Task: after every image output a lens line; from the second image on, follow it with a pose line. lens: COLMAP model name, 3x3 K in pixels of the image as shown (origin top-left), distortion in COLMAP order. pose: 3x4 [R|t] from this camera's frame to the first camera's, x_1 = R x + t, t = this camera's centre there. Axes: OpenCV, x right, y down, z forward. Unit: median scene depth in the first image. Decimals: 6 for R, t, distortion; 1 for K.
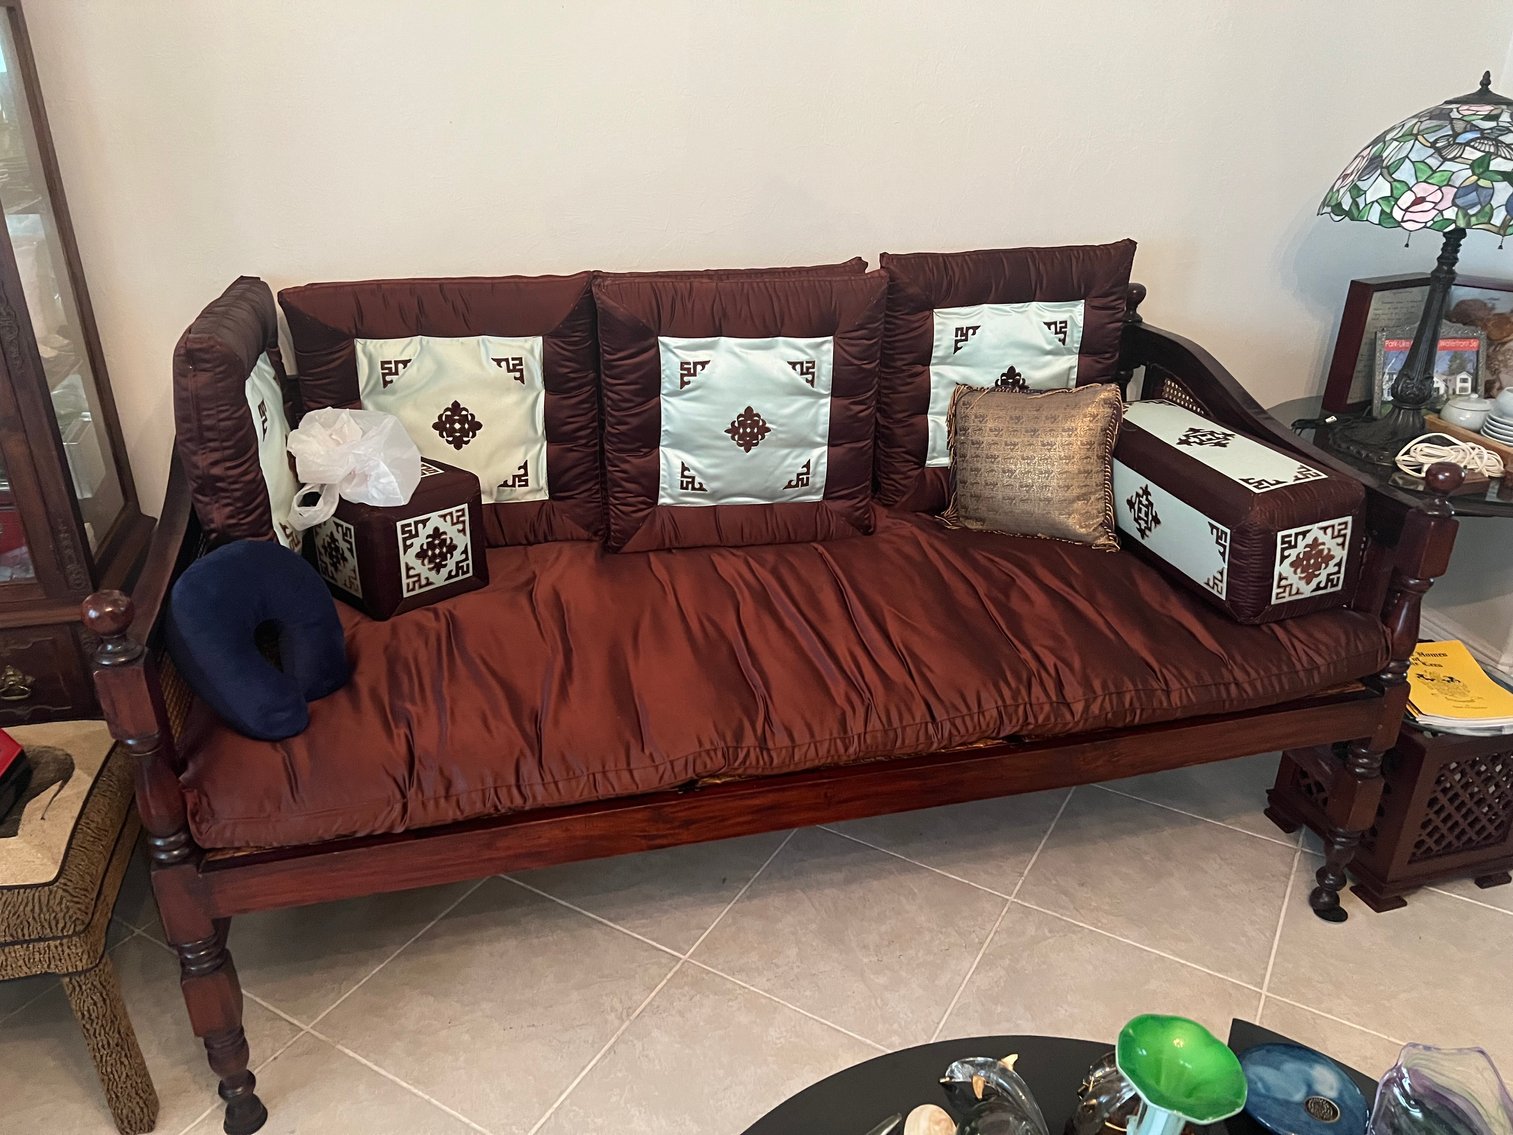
lens RADIAL K [[1148.6, 0, 752.5], [0, 1148.6, 570.3], [0, 0, 1]] dist [0.010829, -0.006027]
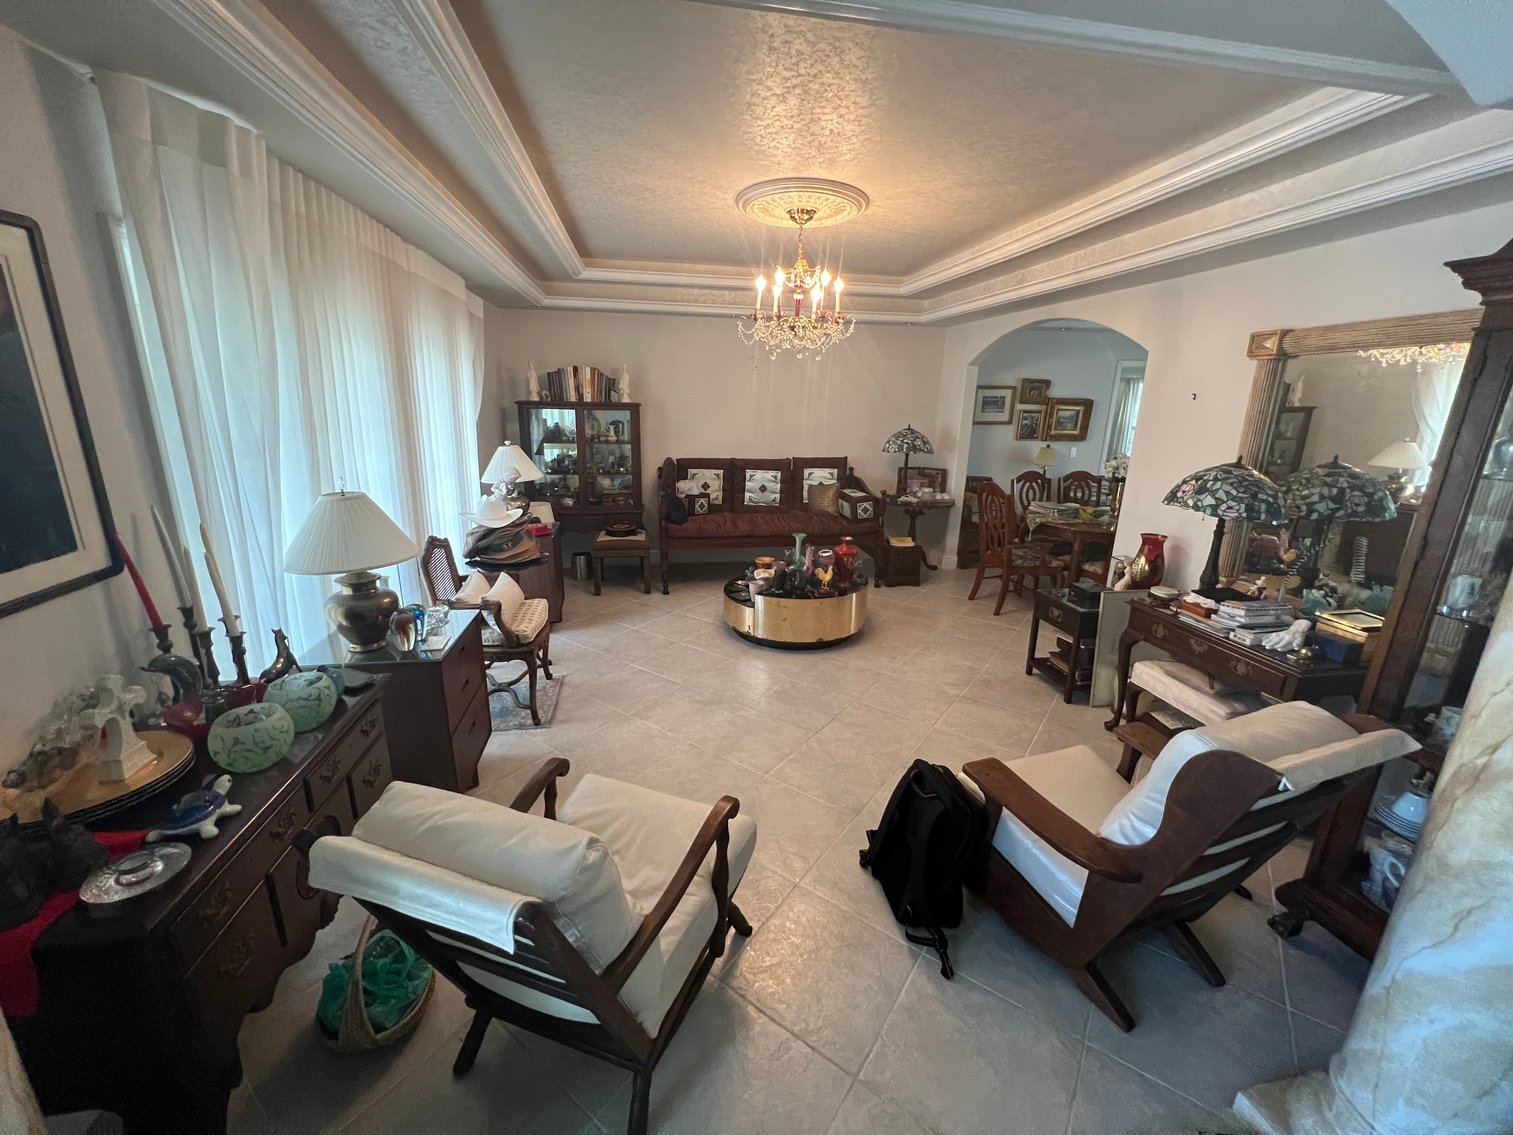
lens RADIAL K [[611.6, 0, 754.8], [0, 611.6, 556.7], [0, 0, 1]] dist [0.000568, 0.000017]
pose [[0.996173, 0.036077, -0.079615, 0.181387], [-0.049940, 0.982458, -0.179673, 0.641285], [0.071737, 0.182961, 0.980499, -1.542336]]
